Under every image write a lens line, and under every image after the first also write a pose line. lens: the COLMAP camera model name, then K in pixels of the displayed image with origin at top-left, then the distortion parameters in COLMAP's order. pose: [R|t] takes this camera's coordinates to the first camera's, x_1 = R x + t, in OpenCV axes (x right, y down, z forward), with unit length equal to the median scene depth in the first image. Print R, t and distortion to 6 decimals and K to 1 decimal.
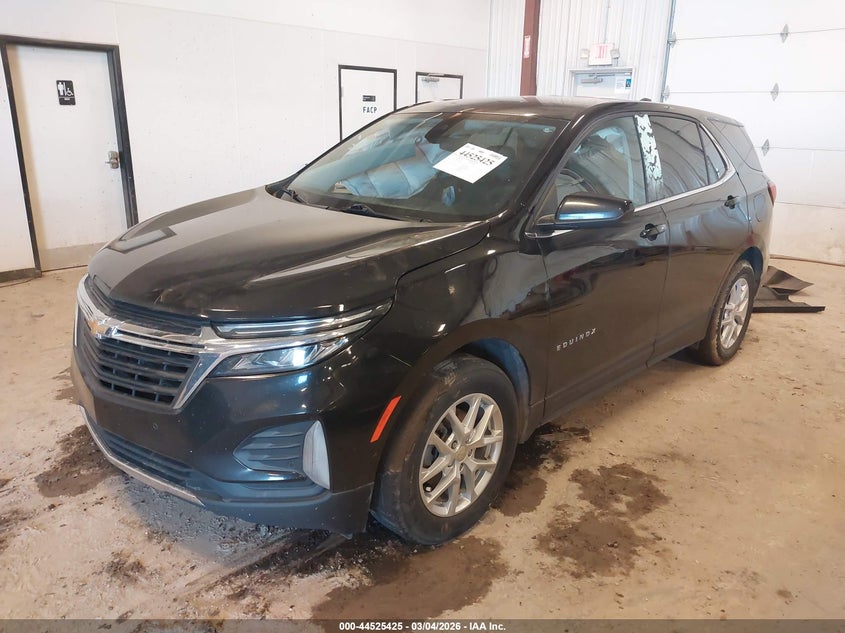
lens RADIAL K [[642.3, 0, 417.6], [0, 642.3, 315.6], [0, 0, 1]] dist [0.032601, -0.011142]
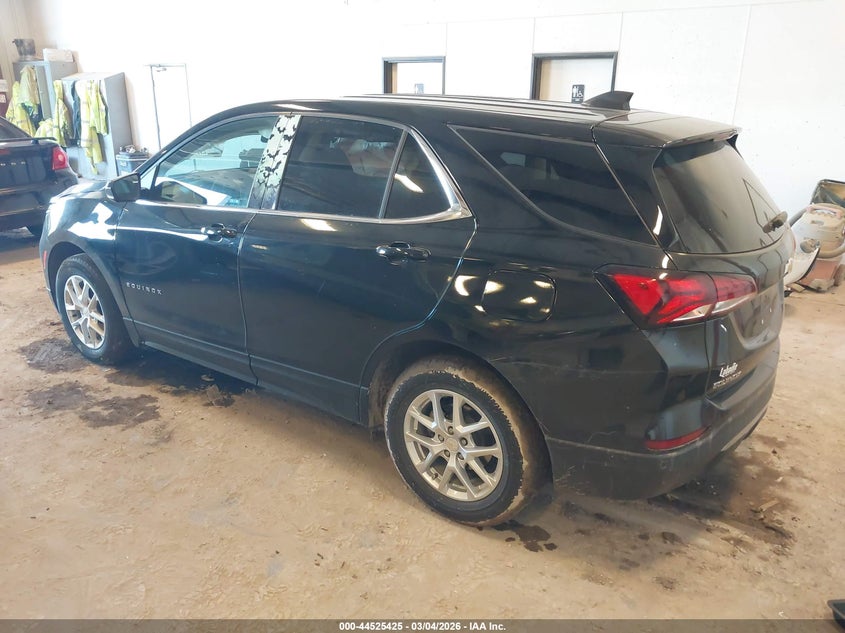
lens RADIAL K [[642.3, 0, 420.5], [0, 642.3, 319.1], [0, 0, 1]] dist [0.032601, -0.011142]
pose [[0.159613, 0.308958, -0.937586, 1.462229], [-0.301428, 0.919658, 0.251736, -0.370780], [0.940034, 0.242435, 0.239918, 1.151325]]
